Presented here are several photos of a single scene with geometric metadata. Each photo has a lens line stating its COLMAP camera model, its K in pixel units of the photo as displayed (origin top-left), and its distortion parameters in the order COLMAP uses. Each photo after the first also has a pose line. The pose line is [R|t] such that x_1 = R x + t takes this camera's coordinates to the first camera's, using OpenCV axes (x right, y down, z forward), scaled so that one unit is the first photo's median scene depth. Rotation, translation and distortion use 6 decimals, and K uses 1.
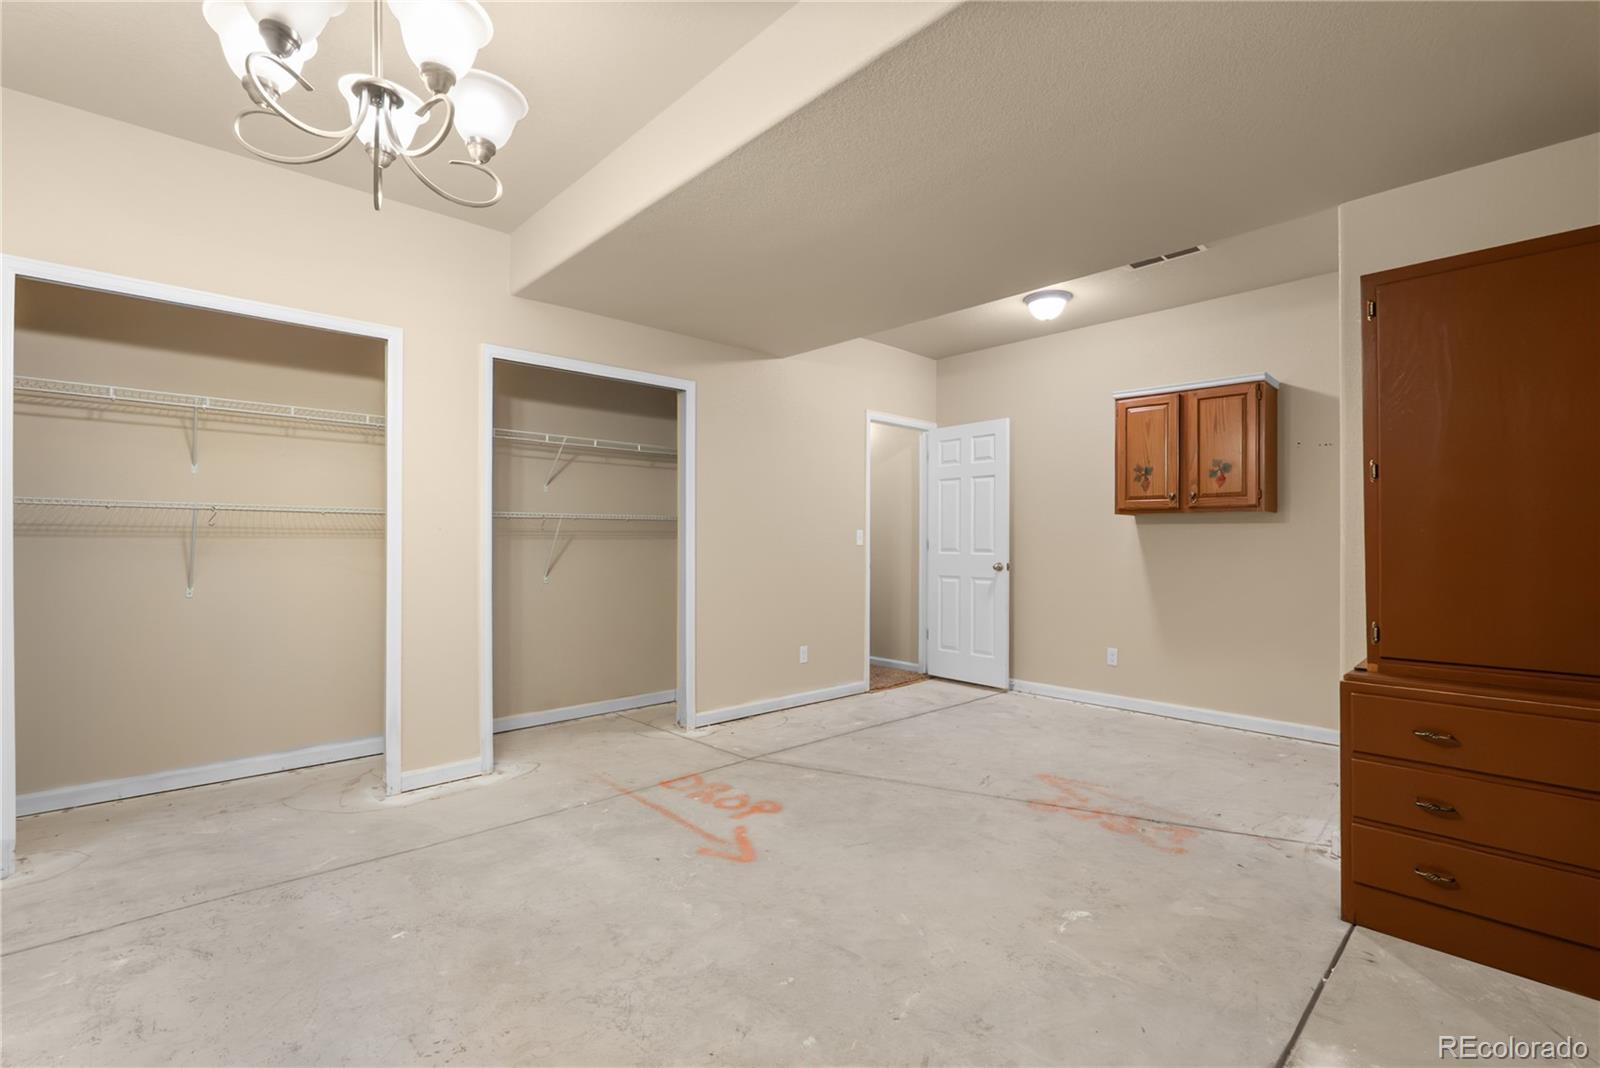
lens RADIAL K [[707.0, 0, 799.4], [0, 707.0, 532.9], [0, 0, 1]] dist [-0.009861, -0.000494]
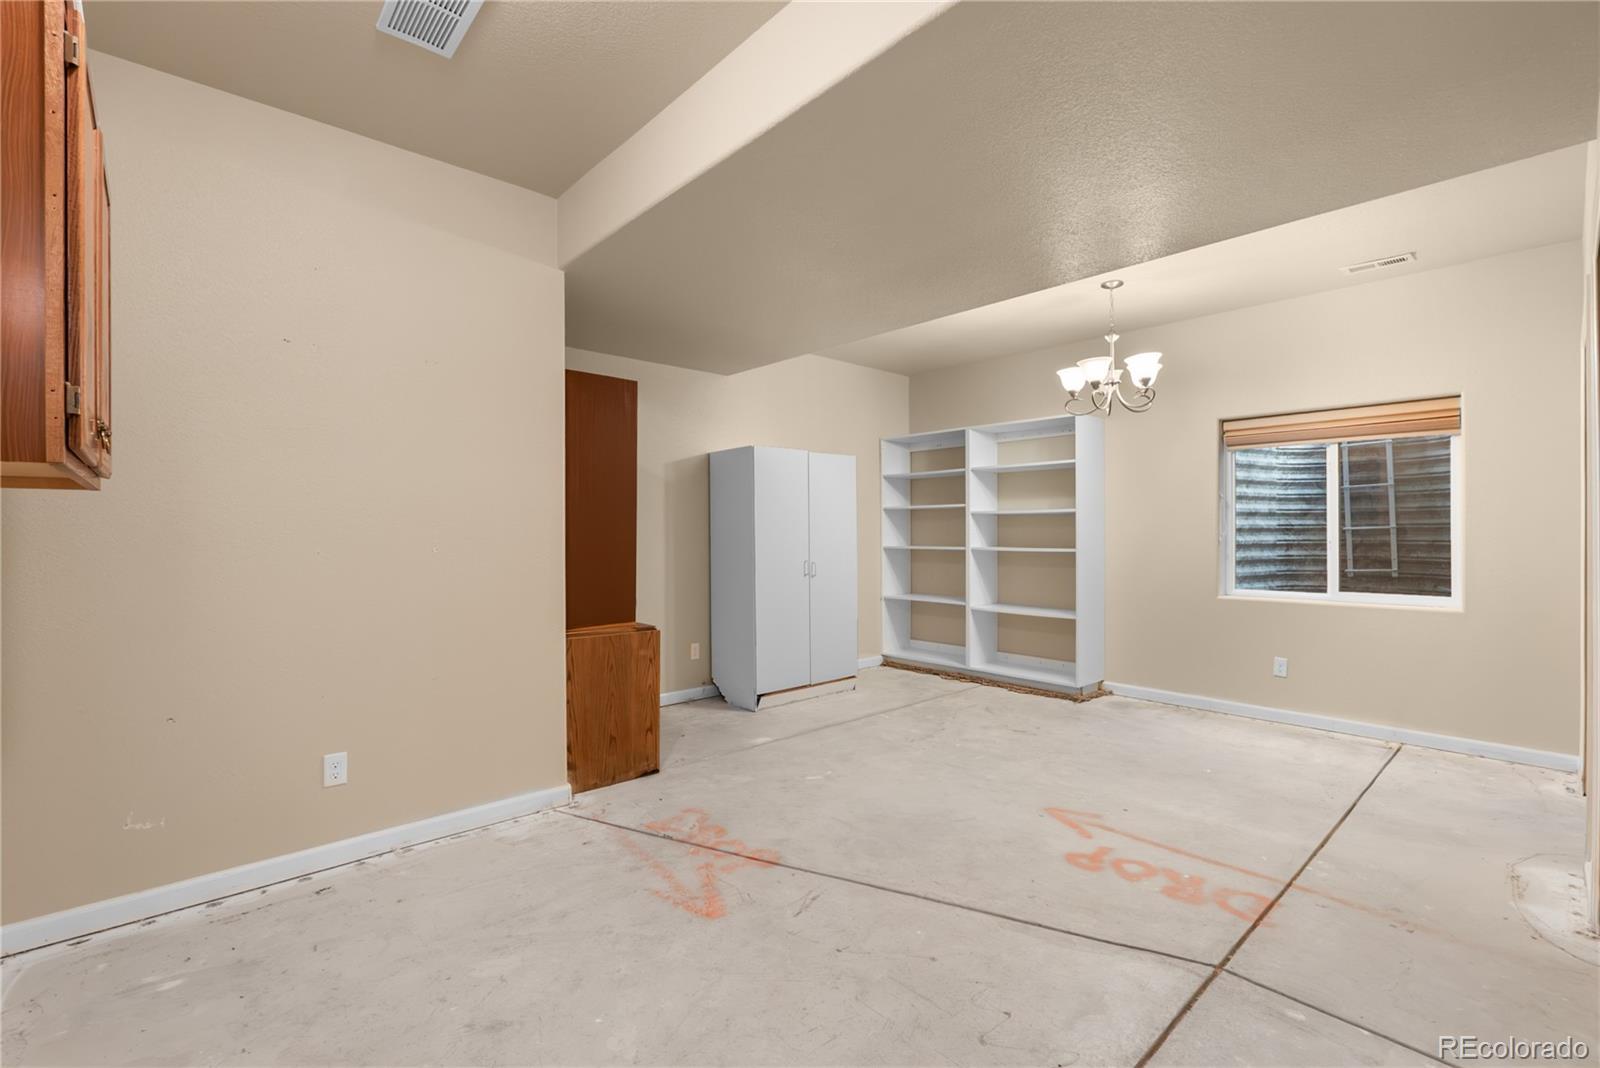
lens RADIAL K [[707.0, 0, 798.3], [0, 707.0, 536.3], [0, 0, 1]] dist [-0.009861, -0.000494]
pose [[-0.999929, -0.002268, 0.011701, 0.299267], [-0.002335, 0.999981, -0.005734, -0.001879], [-0.011688, -0.005761, -0.999915, 1.900318]]
